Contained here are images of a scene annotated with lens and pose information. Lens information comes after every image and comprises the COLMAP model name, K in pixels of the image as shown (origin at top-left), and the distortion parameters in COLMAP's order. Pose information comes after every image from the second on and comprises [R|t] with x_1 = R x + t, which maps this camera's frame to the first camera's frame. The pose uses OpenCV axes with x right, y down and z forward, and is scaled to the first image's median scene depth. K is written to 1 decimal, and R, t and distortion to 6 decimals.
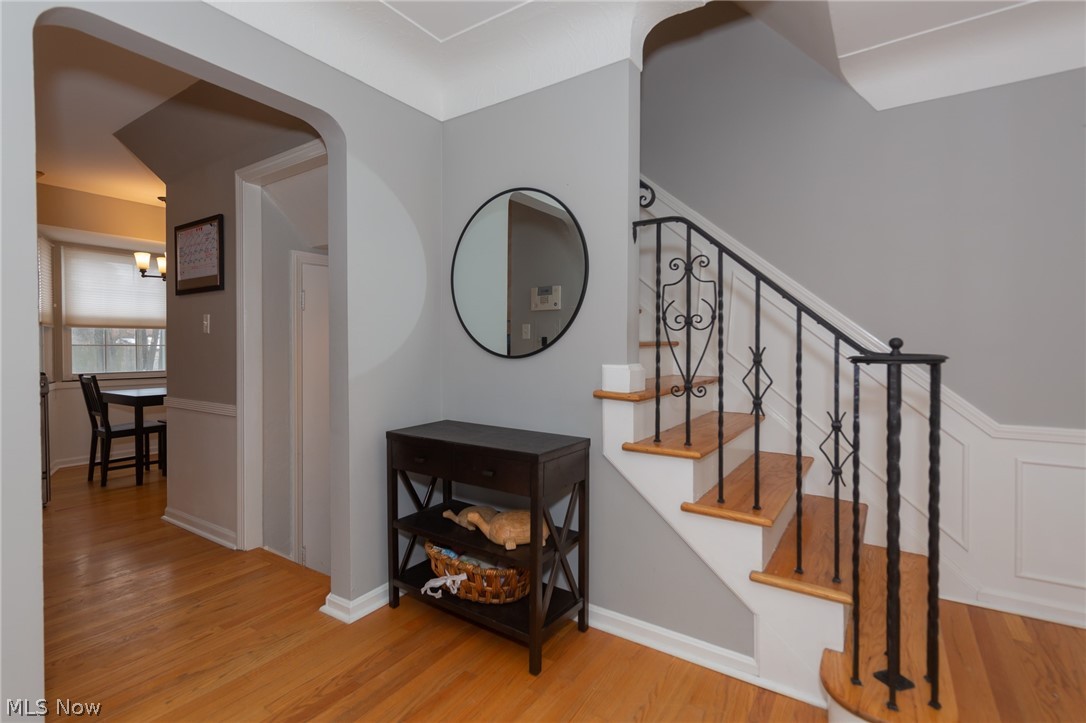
lens RADIAL K [[501.8, 0, 541.4], [0, 501.8, 354.4], [0, 0, 1]] dist [-0.000734, 0.000258]
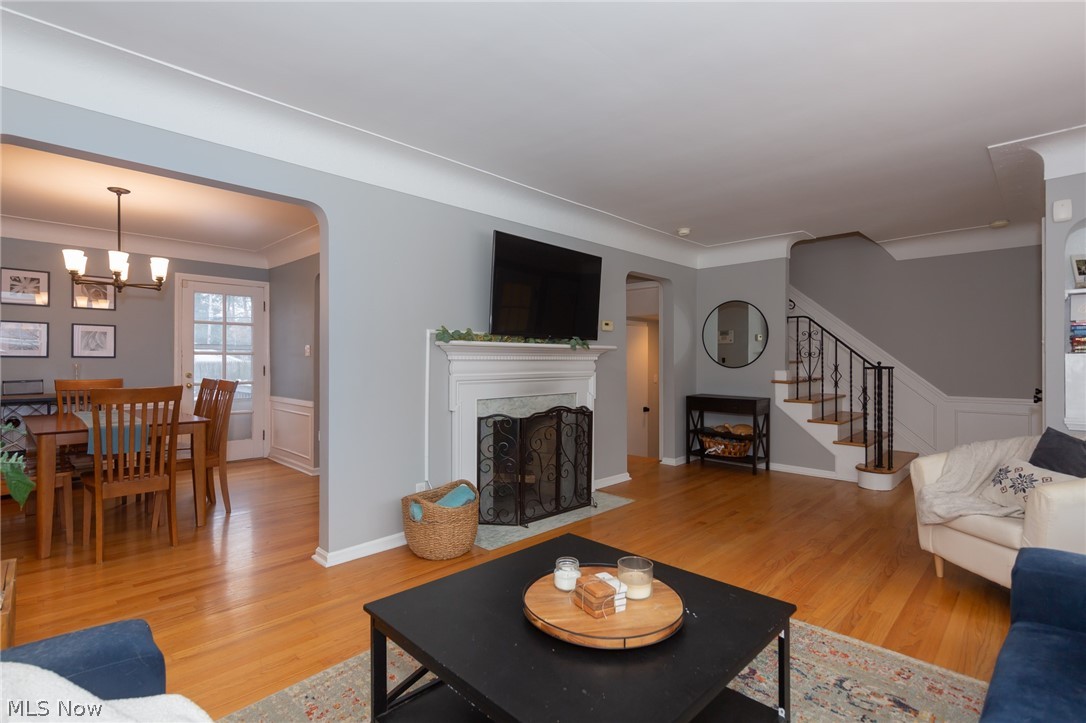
lens RADIAL K [[501.8, 0, 551.1], [0, 501.8, 358.5], [0, 0, 1]] dist [-0.000734, 0.000258]
pose [[0.981076, -0.002896, -0.193603, -0.549733], [0.000410, 0.999917, -0.012879, -0.008507], [0.193624, 0.012556, 0.980995, -1.916330]]
